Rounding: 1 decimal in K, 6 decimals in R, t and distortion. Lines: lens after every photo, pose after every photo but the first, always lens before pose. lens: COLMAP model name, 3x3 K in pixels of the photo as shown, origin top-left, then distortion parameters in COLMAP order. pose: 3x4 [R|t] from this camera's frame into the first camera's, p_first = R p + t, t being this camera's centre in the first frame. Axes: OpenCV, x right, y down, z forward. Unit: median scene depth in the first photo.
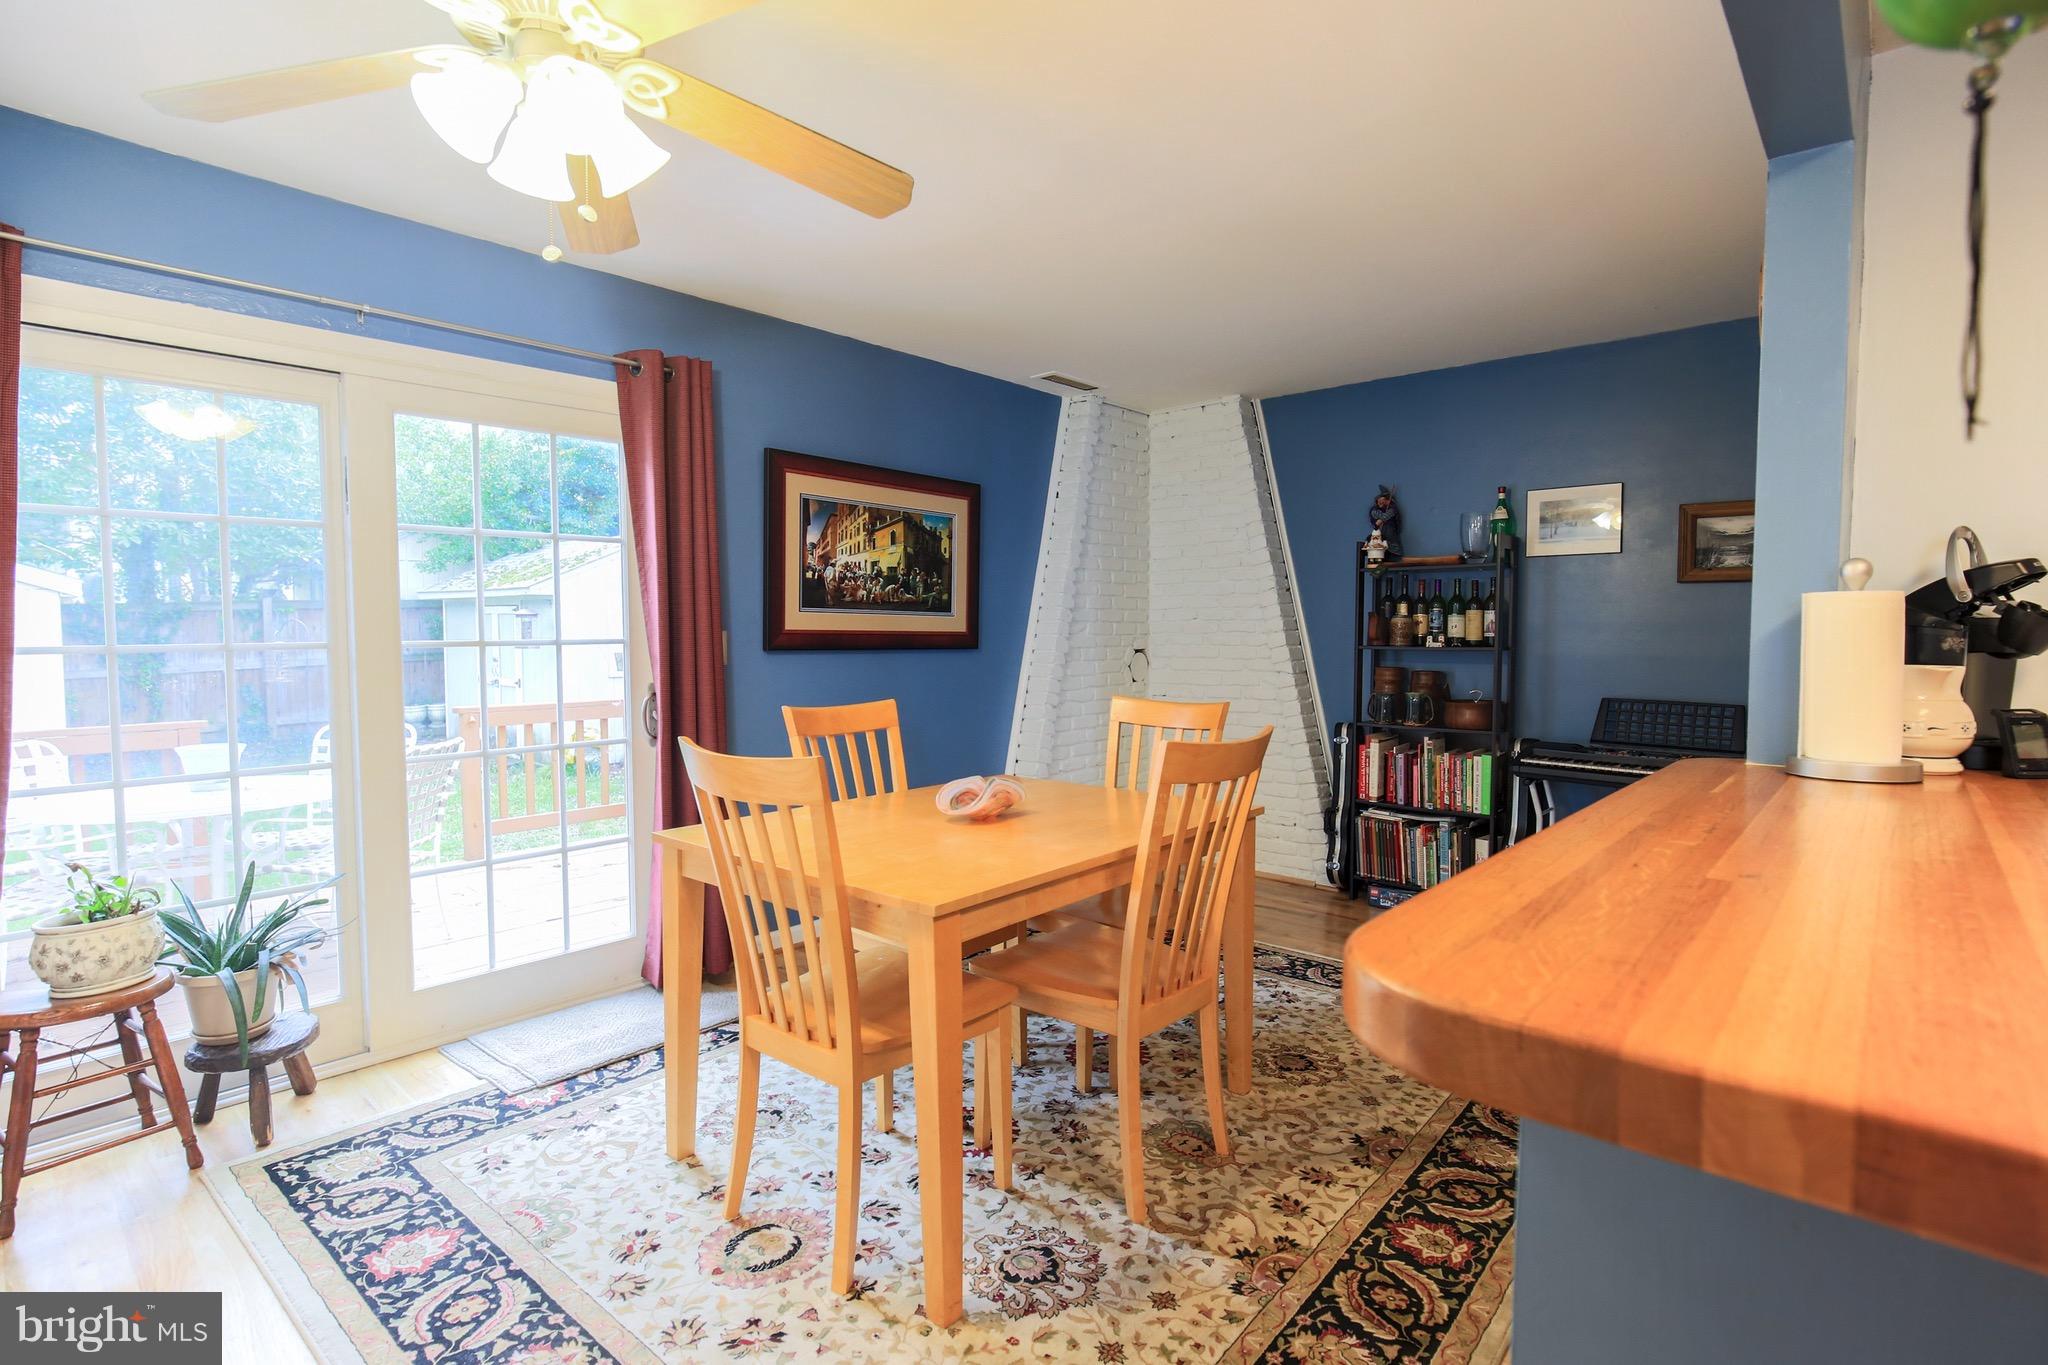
lens RADIAL K [[962.6, 0, 1024.0], [0, 962.6, 671.7], [0, 0, 1]] dist [-0.020826, -0.000479]
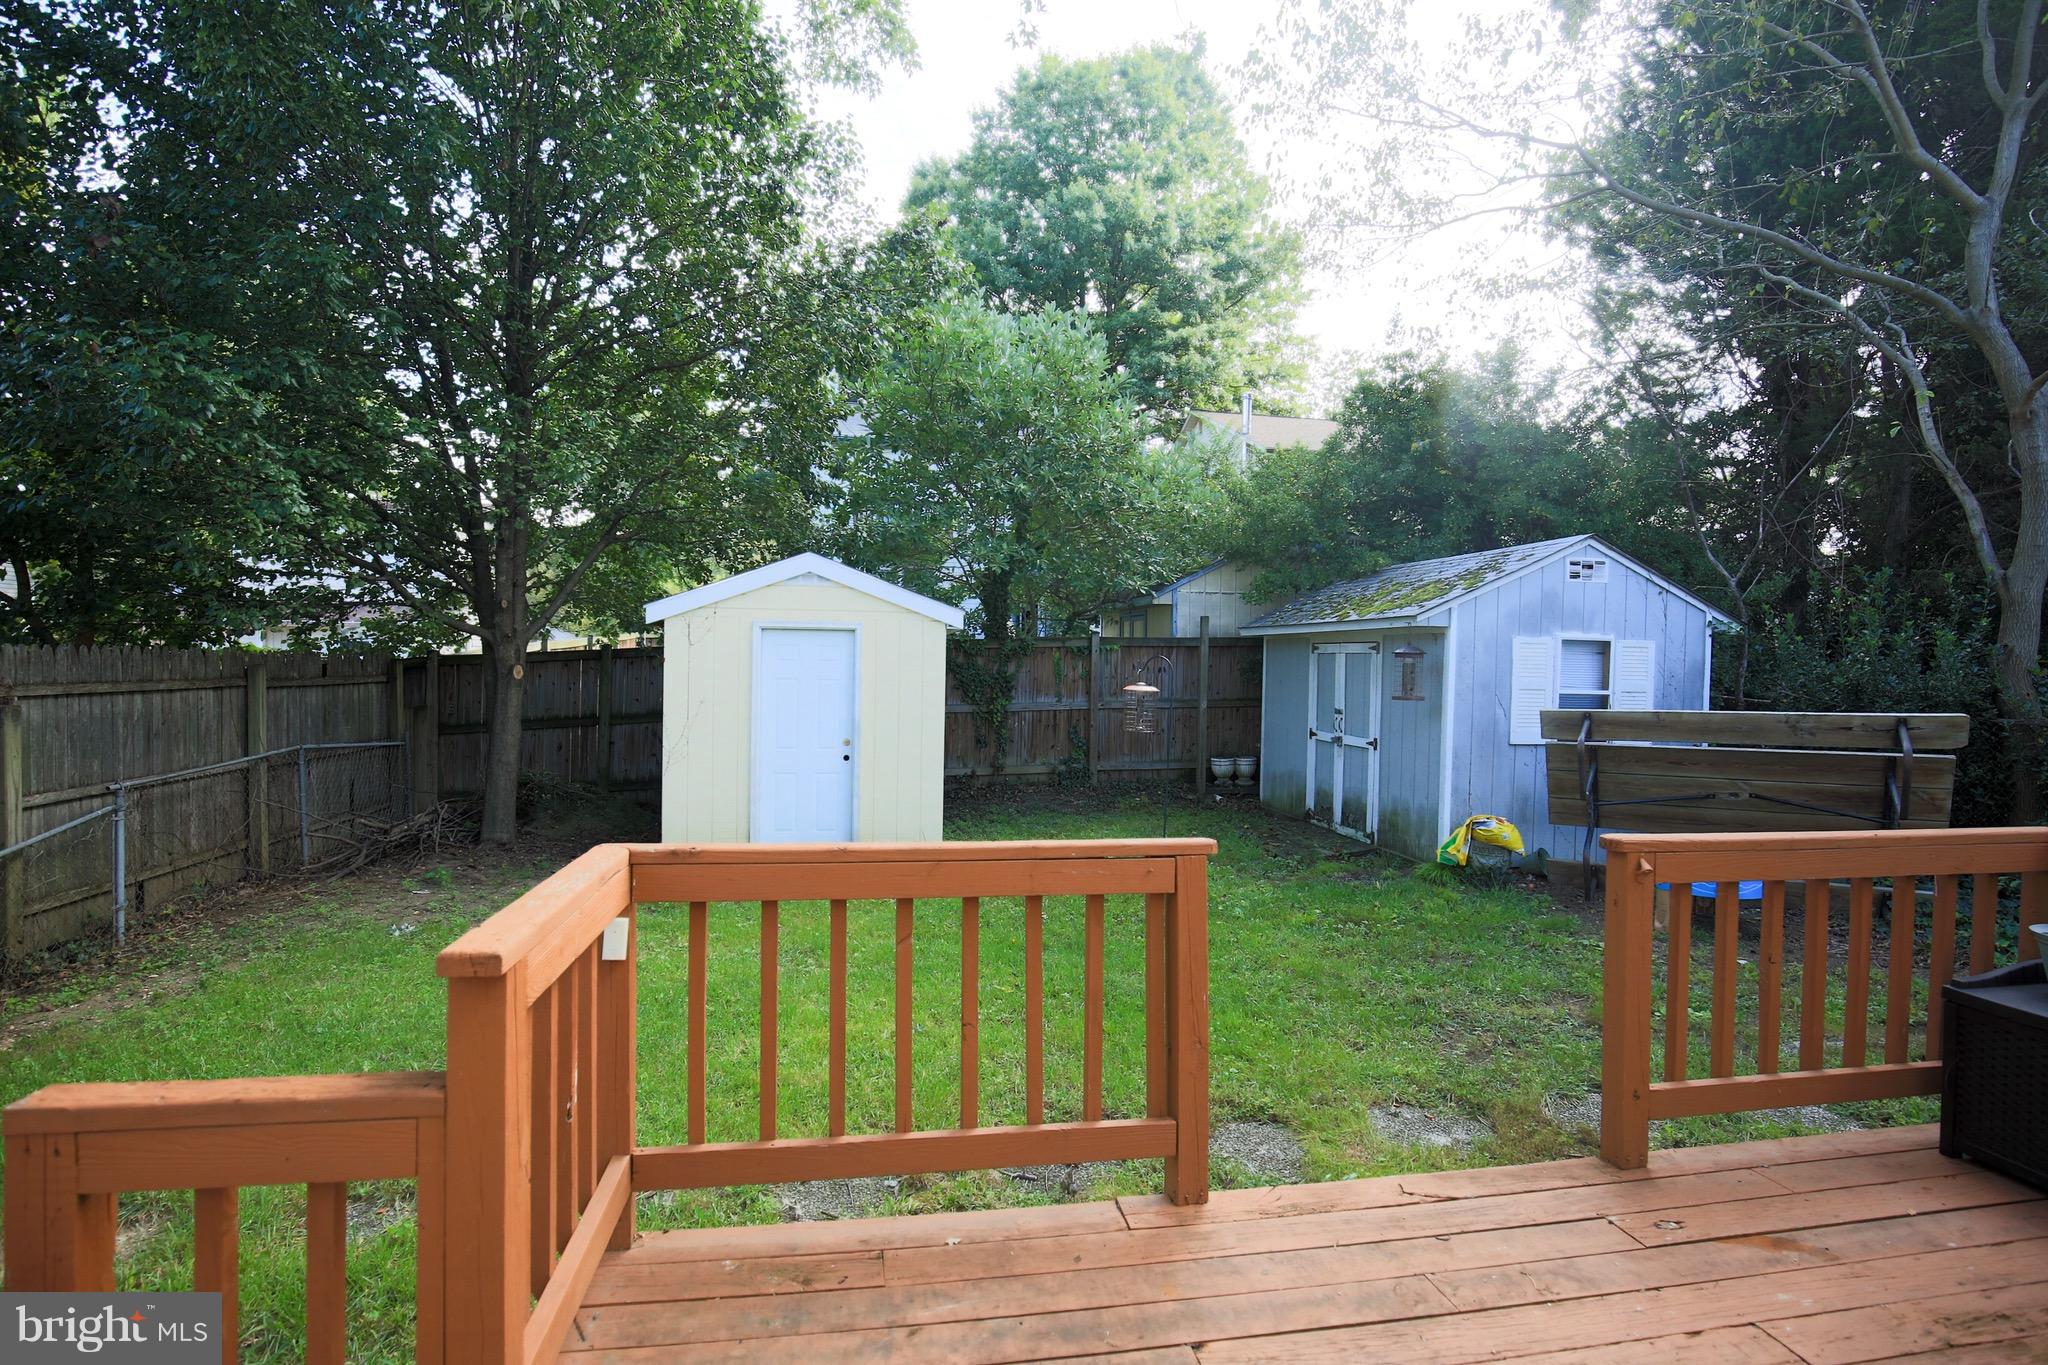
lens RADIAL K [[962.6, 0, 1024.0], [0, 962.6, 671.7], [0, 0, 1]] dist [-0.020826, -0.000479]
pose [[0.775507, 0.018960, -0.631055, -0.249848], [-0.049698, 0.998281, -0.031082, -0.007423], [0.629380, 0.055466, 0.775115, 0.217700]]
